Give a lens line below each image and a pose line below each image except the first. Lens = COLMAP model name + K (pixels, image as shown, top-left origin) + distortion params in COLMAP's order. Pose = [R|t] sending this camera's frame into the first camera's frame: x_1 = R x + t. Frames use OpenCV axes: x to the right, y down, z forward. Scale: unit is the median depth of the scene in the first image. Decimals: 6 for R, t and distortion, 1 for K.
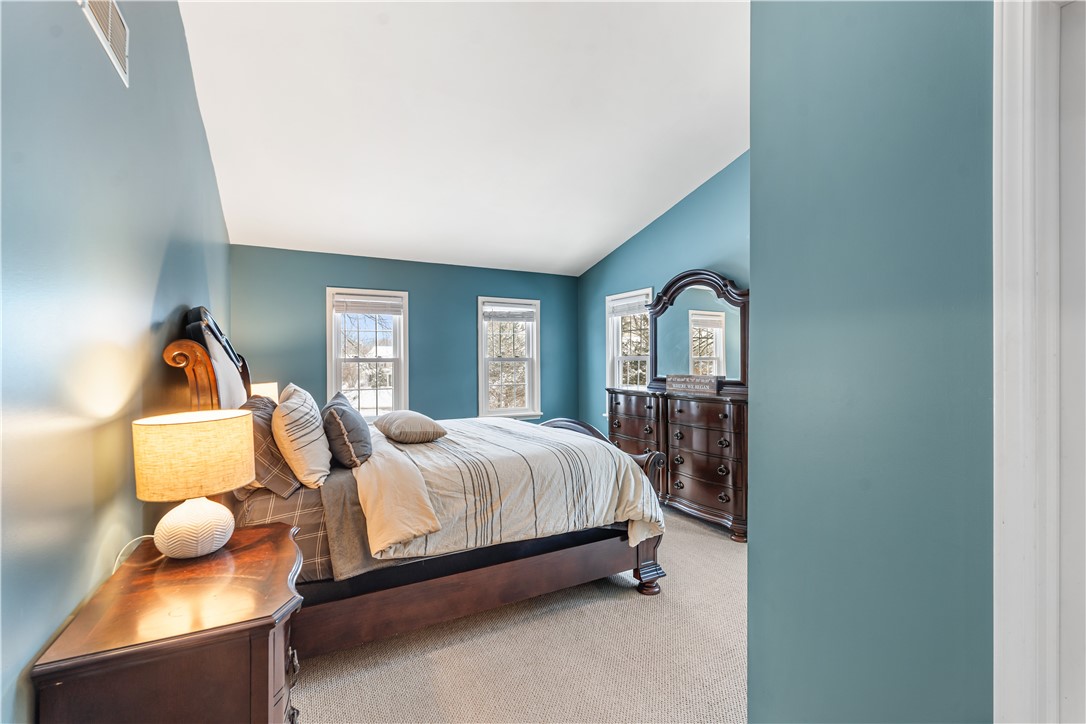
lens RADIAL K [[481.7, 0, 542.7], [0, 481.7, 363.6], [0, 0, 1]] dist [-0.002784, 0.000623]
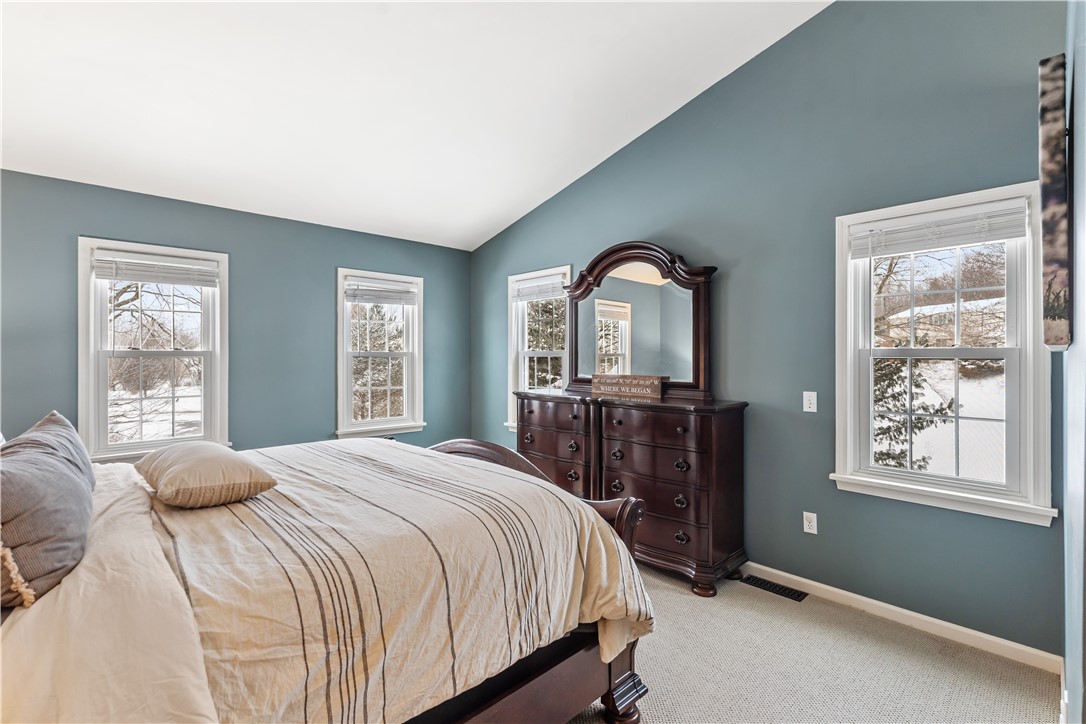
lens RADIAL K [[481.7, 0, 537.6], [0, 481.7, 357.1], [0, 0, 1]] dist [-0.002784, 0.000623]
pose [[0.966262, 0.004834, 0.257514, -0.040616], [-0.003765, 0.999982, -0.004645, -0.001544], [-0.257532, 0.003519, 0.966263, 0.310803]]
